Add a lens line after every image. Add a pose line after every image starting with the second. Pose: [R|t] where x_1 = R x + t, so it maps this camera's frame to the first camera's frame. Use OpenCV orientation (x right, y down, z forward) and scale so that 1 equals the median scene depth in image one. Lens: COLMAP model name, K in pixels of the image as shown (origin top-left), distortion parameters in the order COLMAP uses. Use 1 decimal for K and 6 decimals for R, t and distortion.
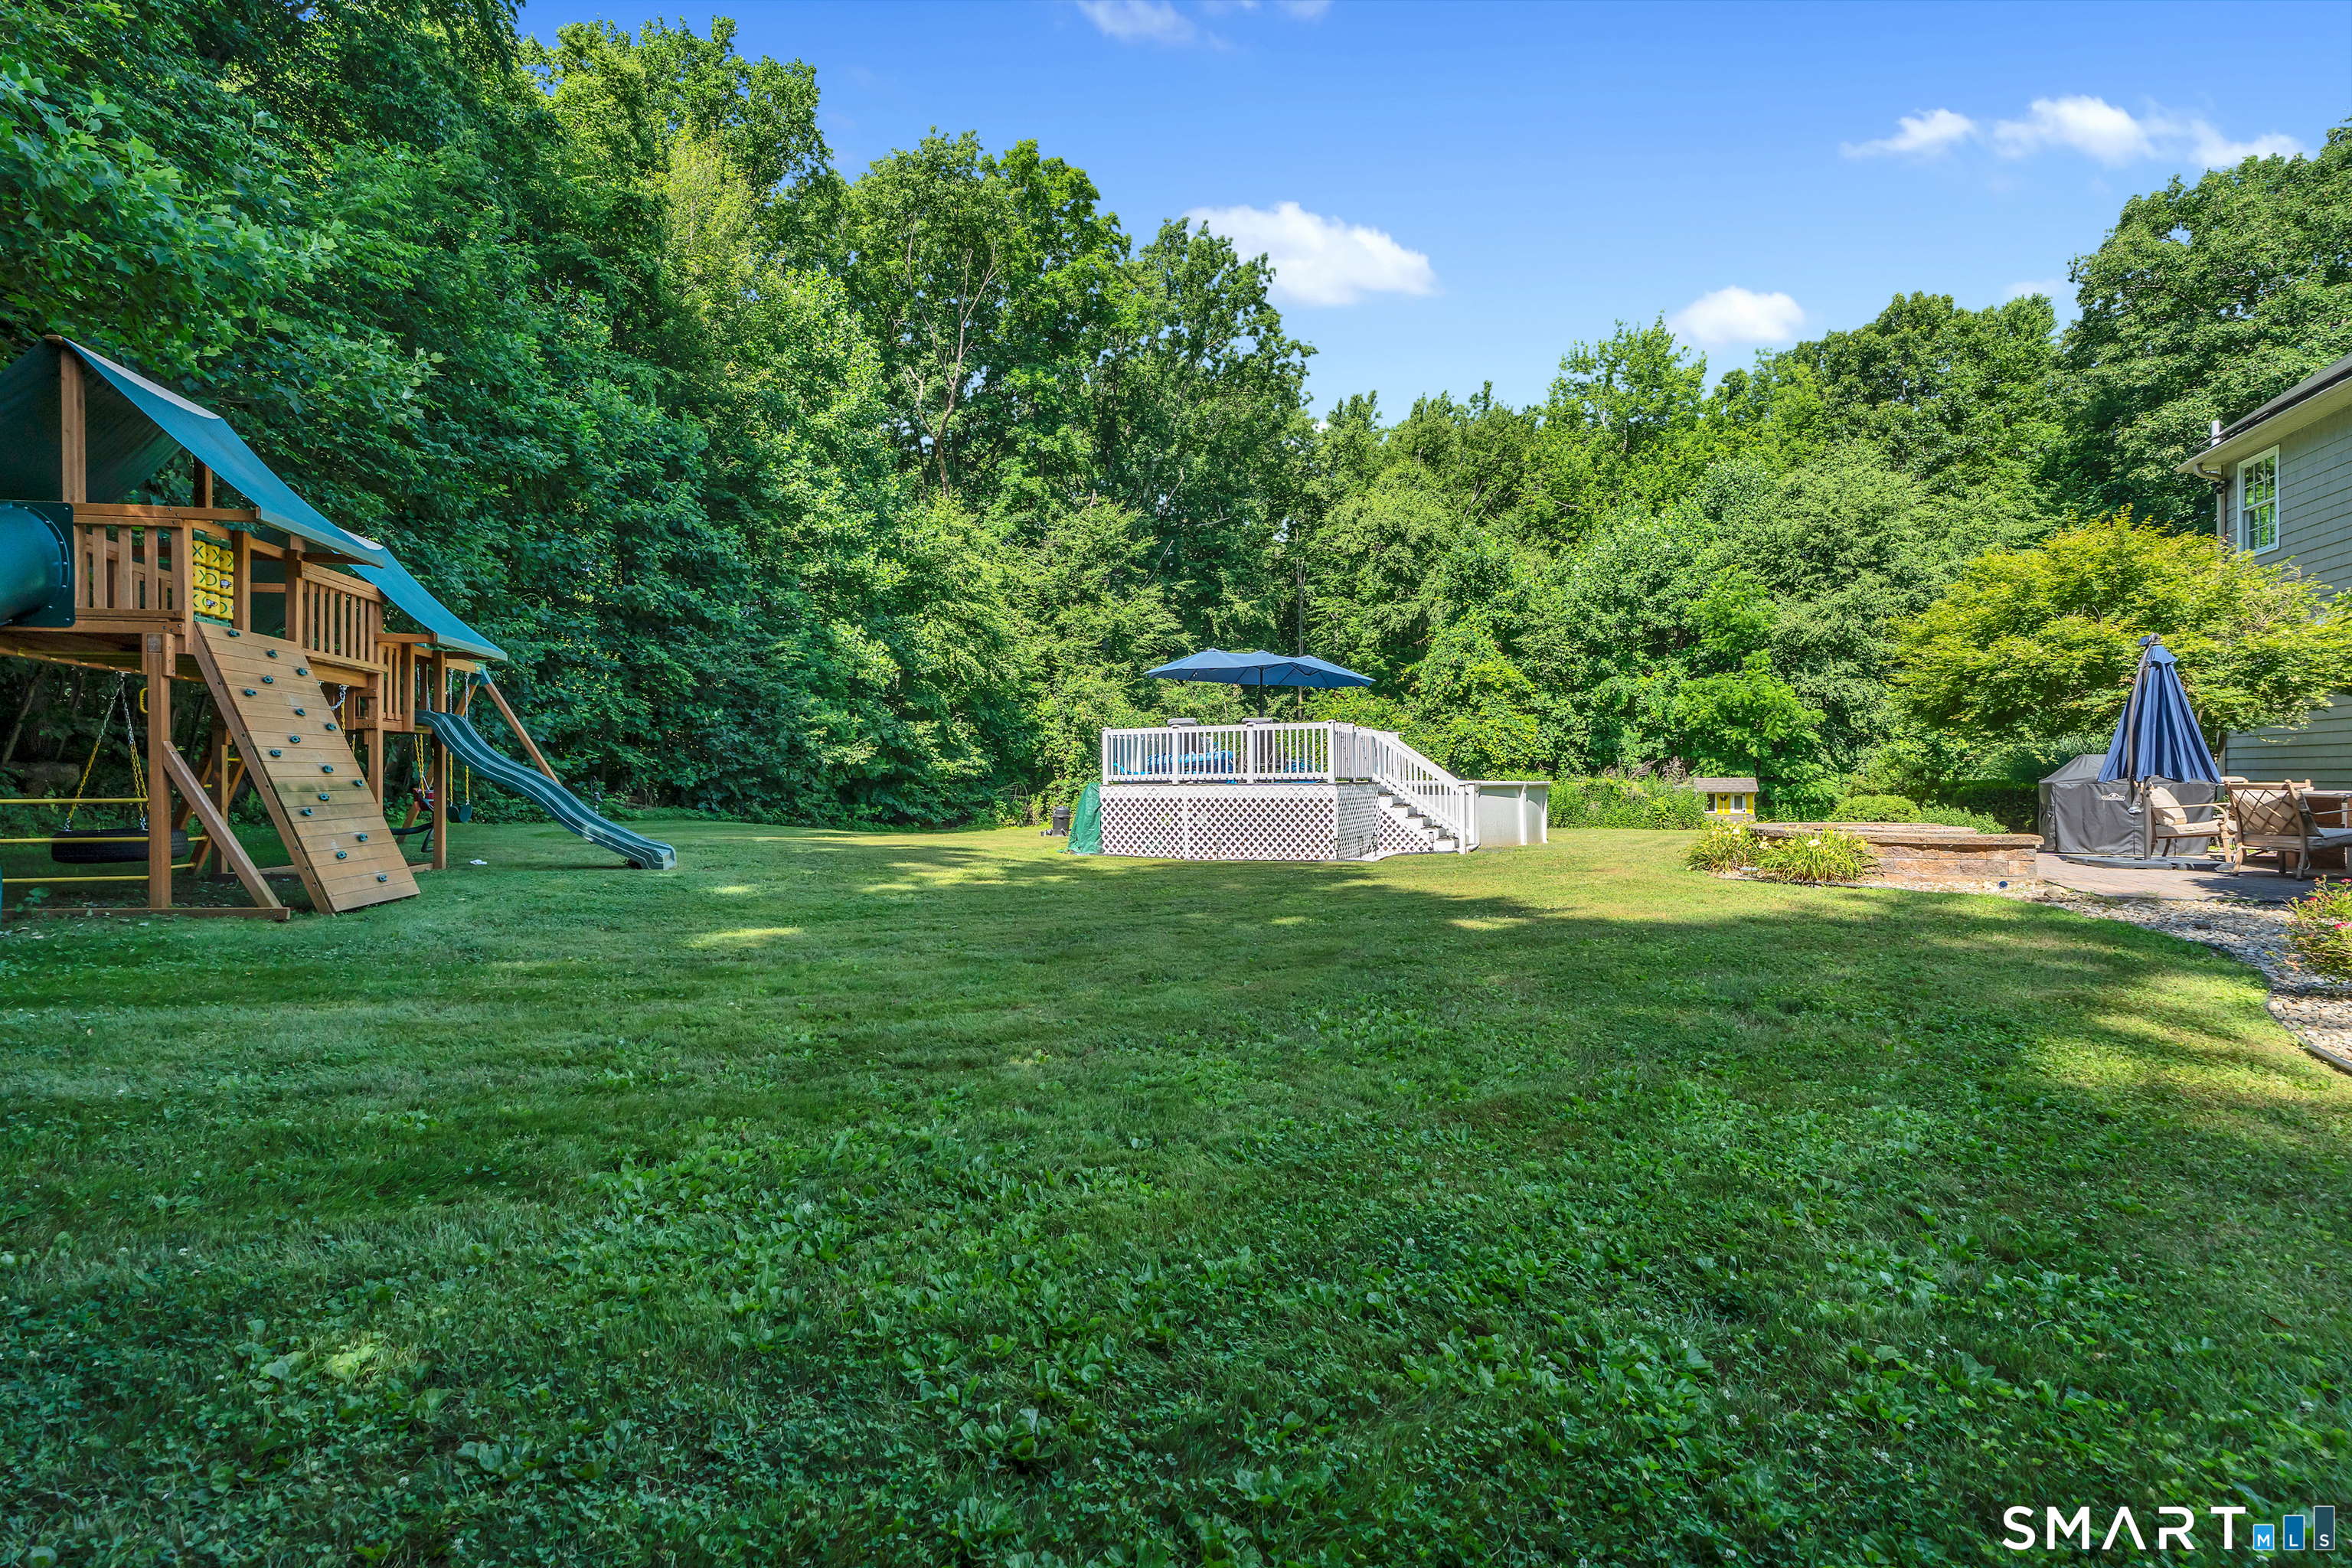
lens RADIAL K [[1059.6, 0, 1176.0], [0, 1059.6, 784.0], [0, 0, 1]] dist [-0.005627, -0.000324]
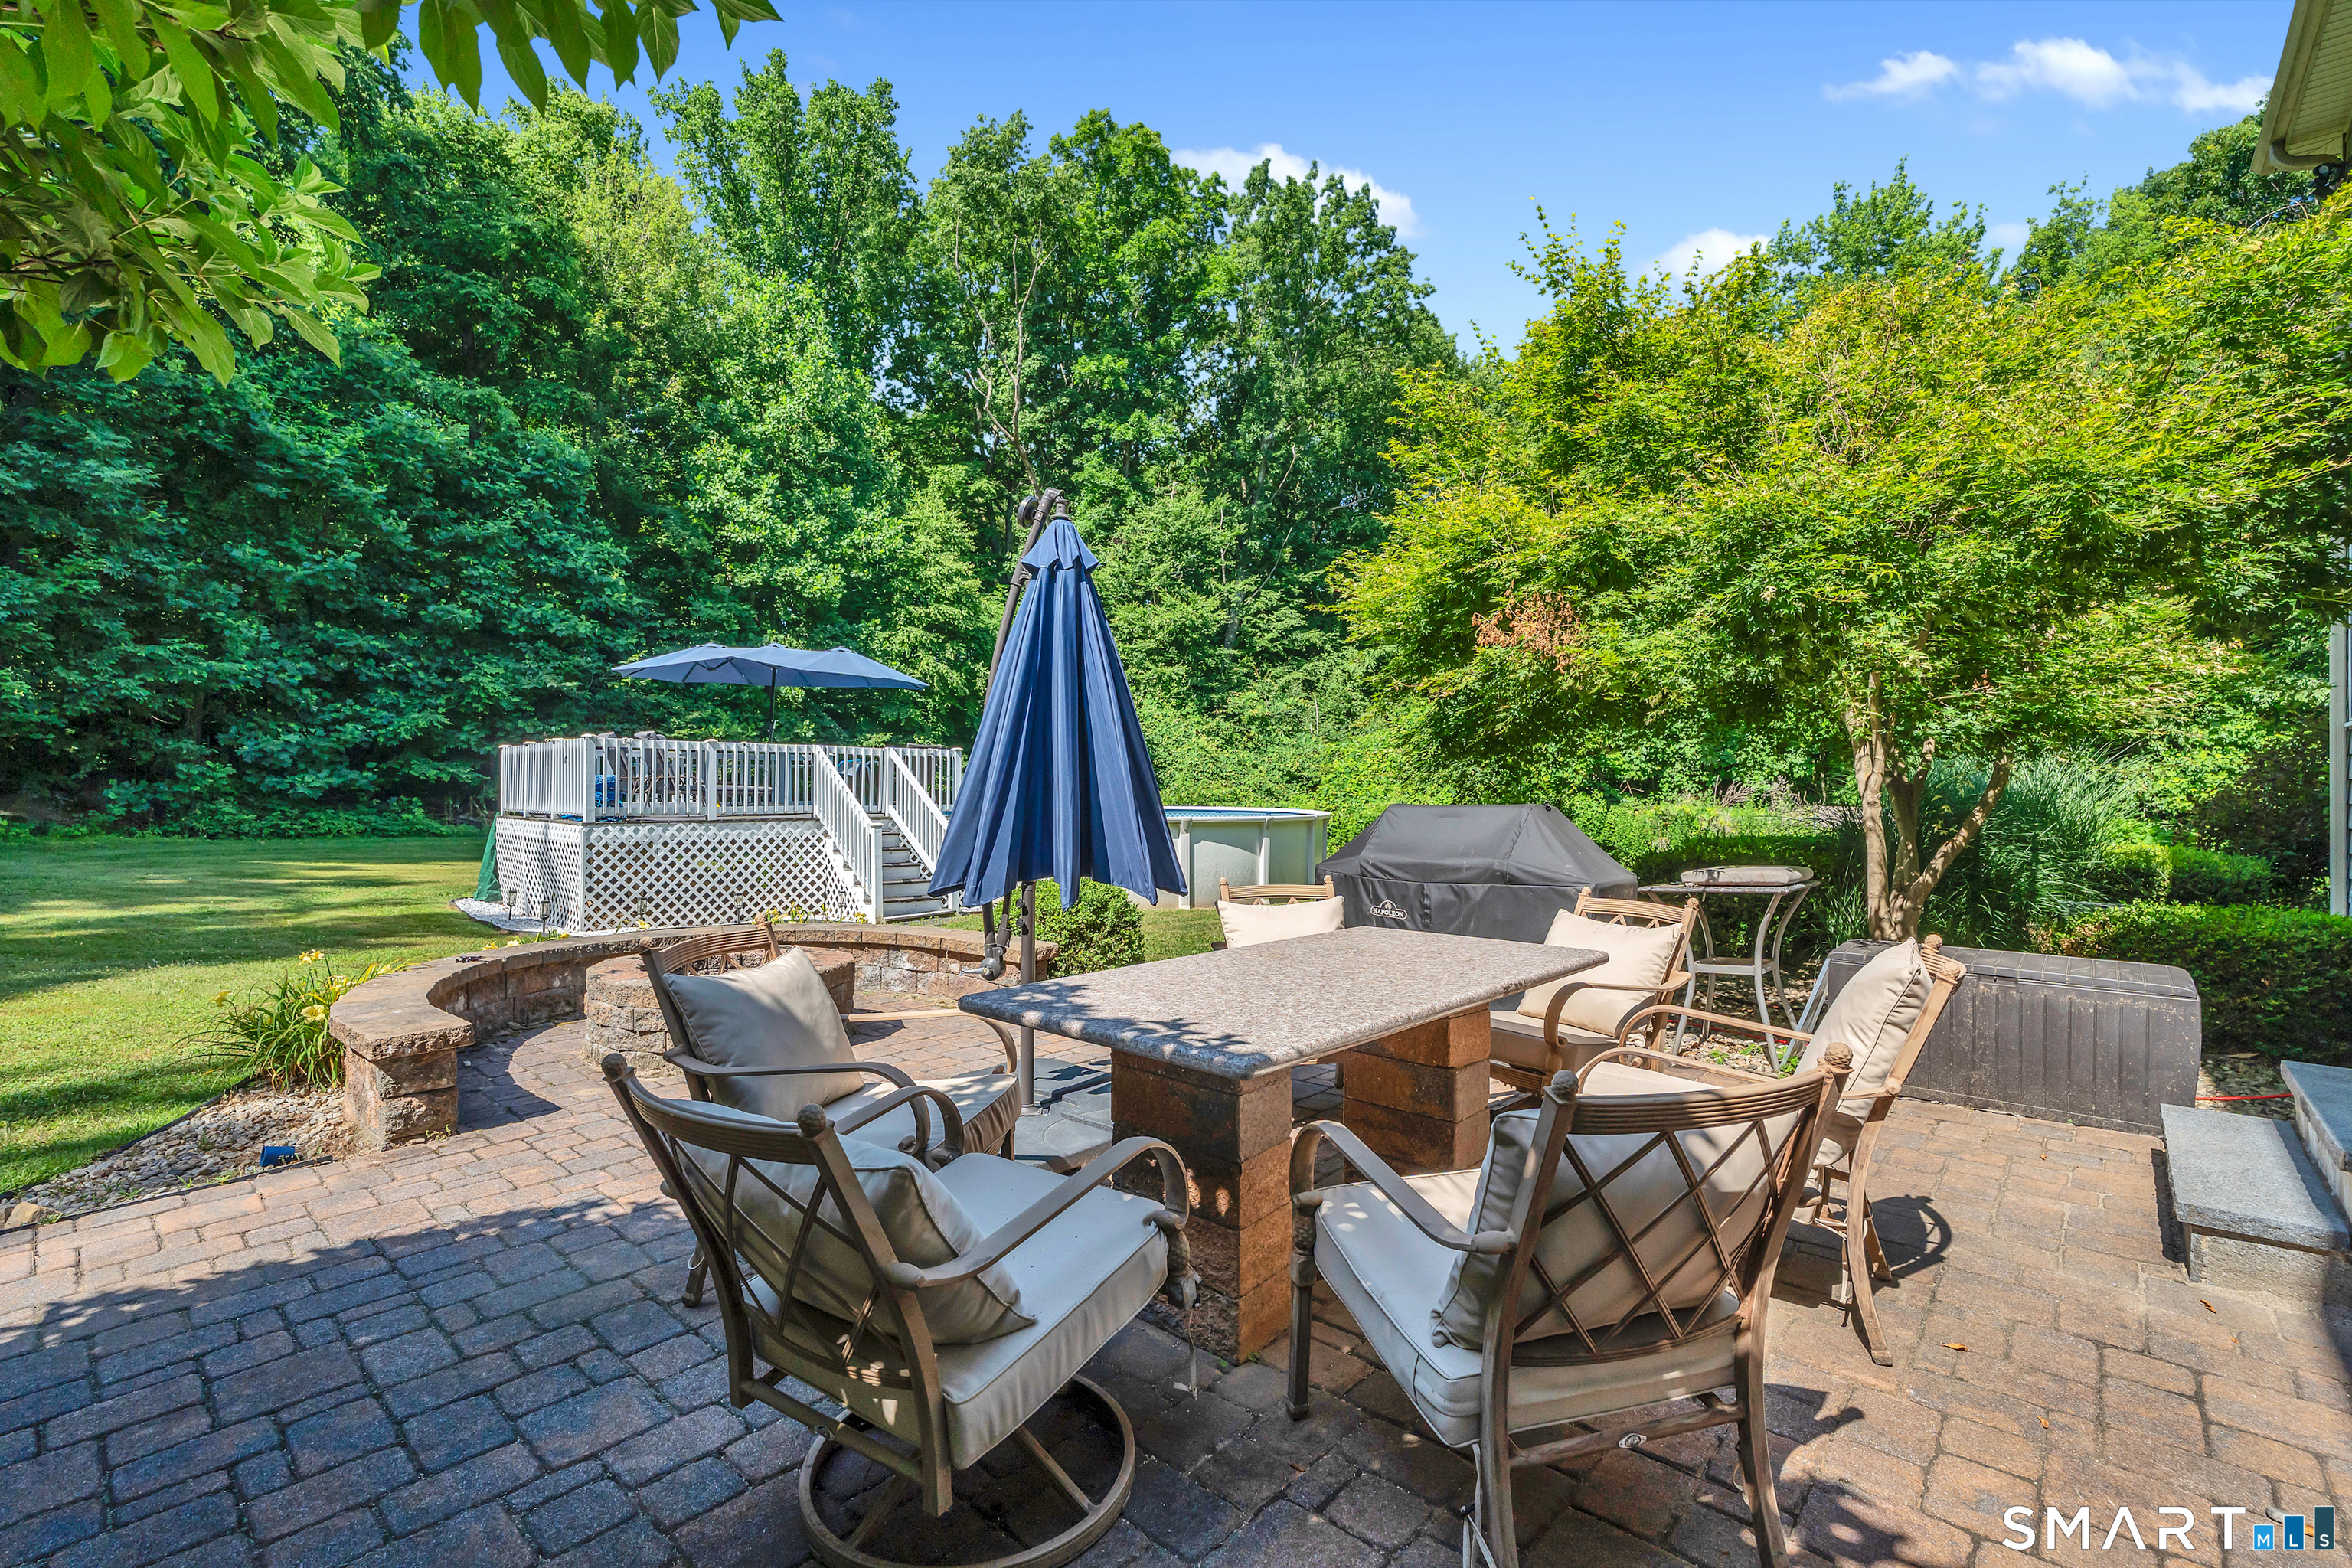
lens RADIAL K [[1059.6, 0, 1176.0], [0, 1059.6, 784.0], [0, 0, 1]] dist [-0.005627, -0.000324]
pose [[0.934596, 0.007999, -0.355622, 0.266244], [-0.010595, 0.999930, -0.005354, -0.009515], [0.355554, 0.008772, 0.934614, 0.160365]]
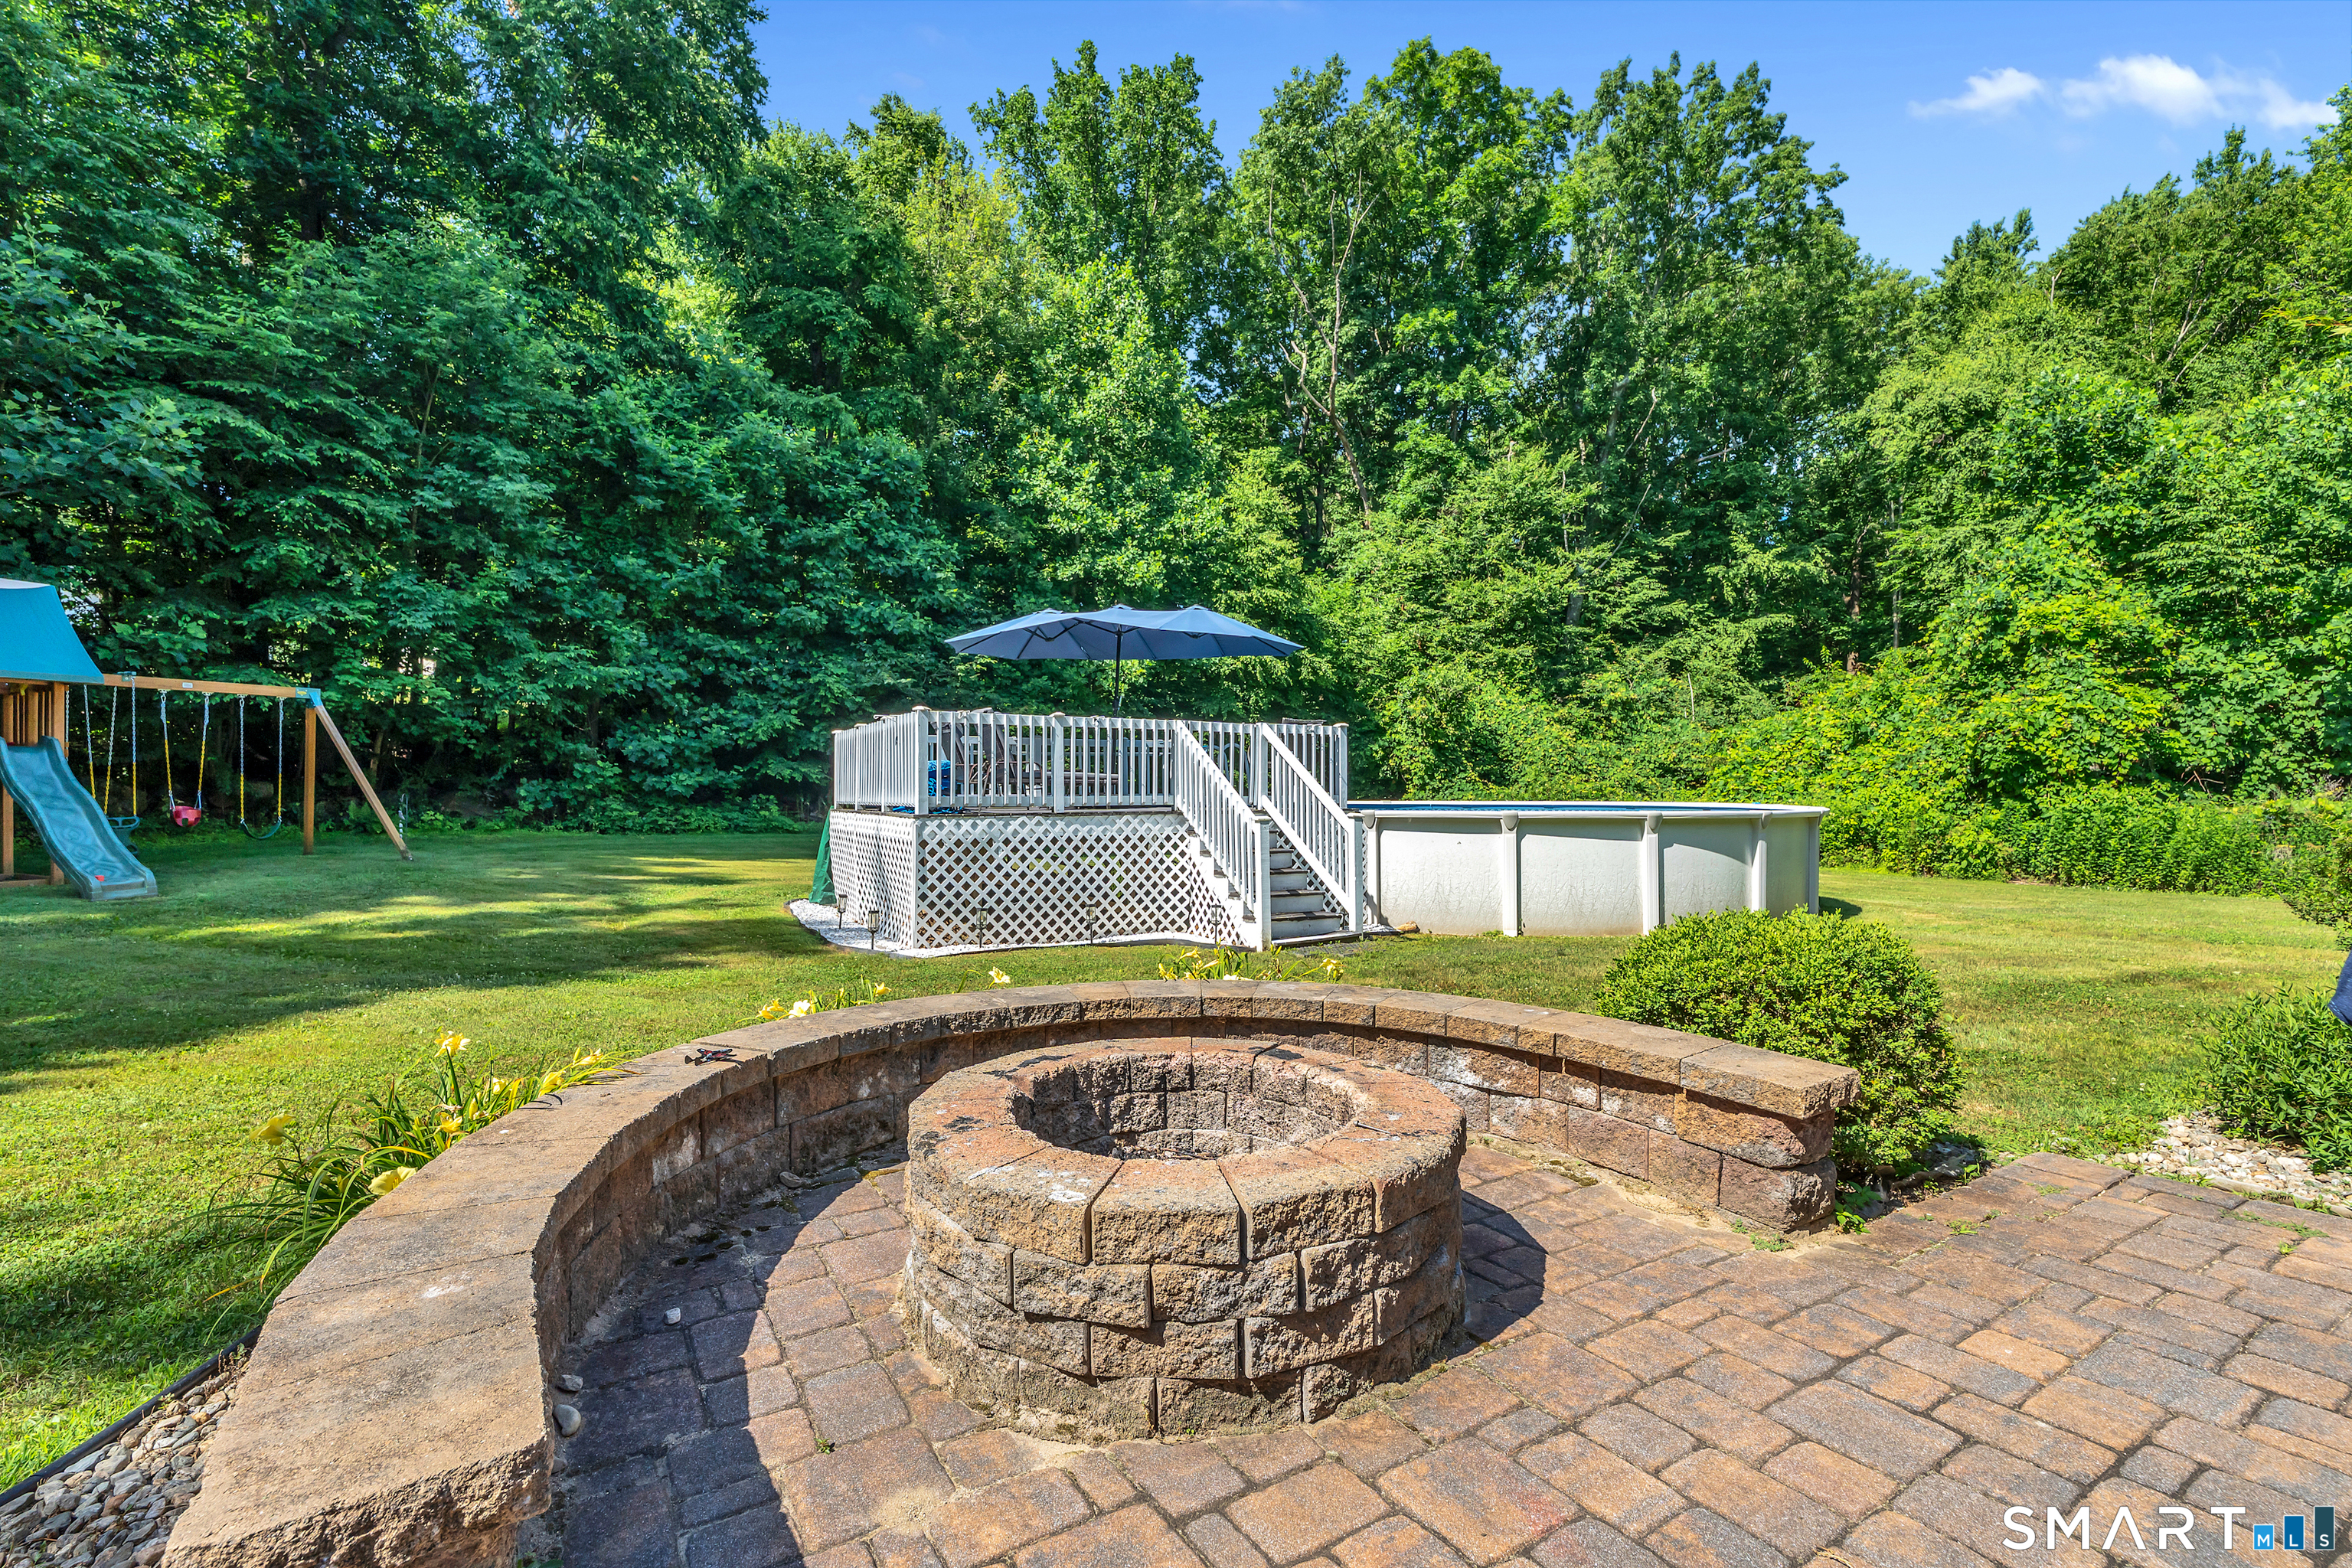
lens RADIAL K [[1056.5, 0, 1176.0], [0, 1056.5, 784.0], [0, 0, 1]] dist [0.000975, -0.000122]
pose [[0.804089, 0.001761, -0.594506, 0.211689], [-0.005864, 0.999970, -0.004970, -0.005721], [0.594479, 0.007482, 0.804076, 0.207138]]
